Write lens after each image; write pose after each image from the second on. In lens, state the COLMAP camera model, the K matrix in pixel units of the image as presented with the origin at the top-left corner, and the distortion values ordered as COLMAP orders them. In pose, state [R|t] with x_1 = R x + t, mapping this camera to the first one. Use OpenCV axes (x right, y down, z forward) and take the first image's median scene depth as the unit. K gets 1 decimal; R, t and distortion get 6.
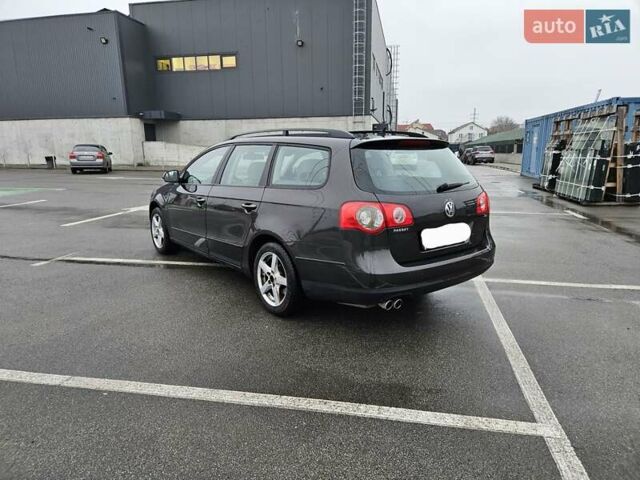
lens RADIAL K [[426.6, 0, 320.6], [0, 426.6, 245.9], [0, 0, 1]] dist [0.040514, -0.023633]
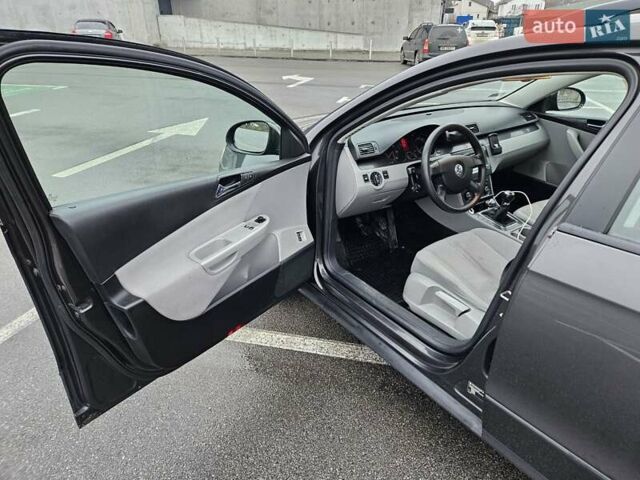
lens RADIAL K [[426.6, 0, 318.4], [0, 426.6, 240.0], [0, 0, 1]] dist [0.040514, -0.023633]
pose [[0.998628, 0.024246, -0.046413, -0.058161], [-0.012419, 0.970720, 0.239892, -0.028204], [0.050871, -0.238987, 0.969689, 0.115797]]
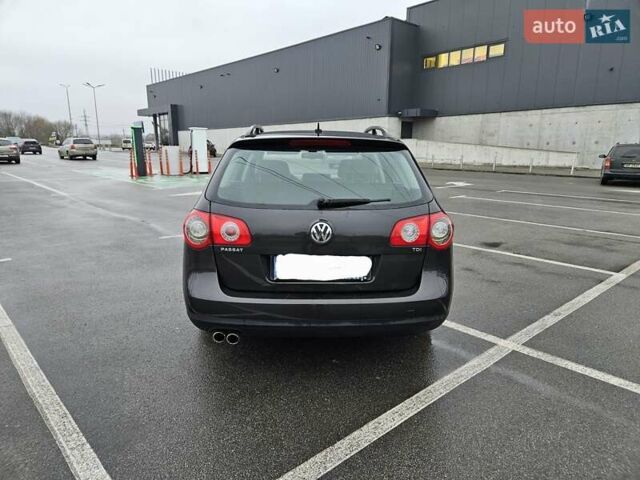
lens RADIAL K [[426.6, 0, 319.2], [0, 426.6, 244.1], [0, 0, 1]] dist [0.040514, -0.023633]
pose [[0.802979, 0.136253, -0.580224, 0.078244], [-0.133634, 0.989891, 0.047516, -0.010709], [0.580833, 0.039383, 0.813070, 0.043043]]
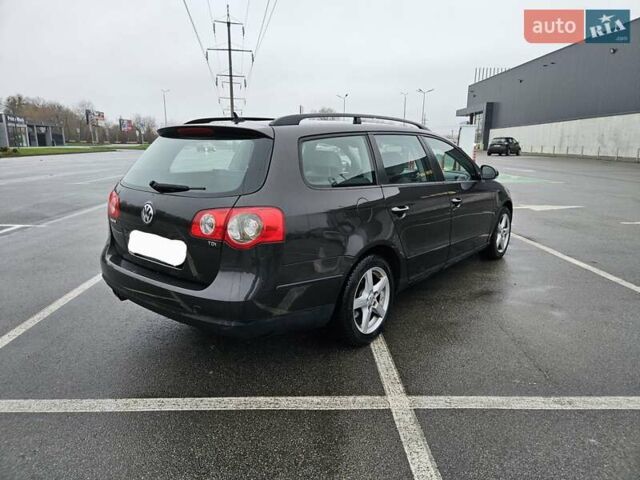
lens RADIAL K [[426.6, 0, 319.7], [0, 426.6, 240.1], [0, 0, 1]] dist [0.040514, -0.023633]
pose [[0.210600, 0.211362, -0.954450, 0.127694], [-0.210659, 0.963220, 0.166822, -0.027395], [0.954605, 0.165930, 0.247379, 0.129180]]
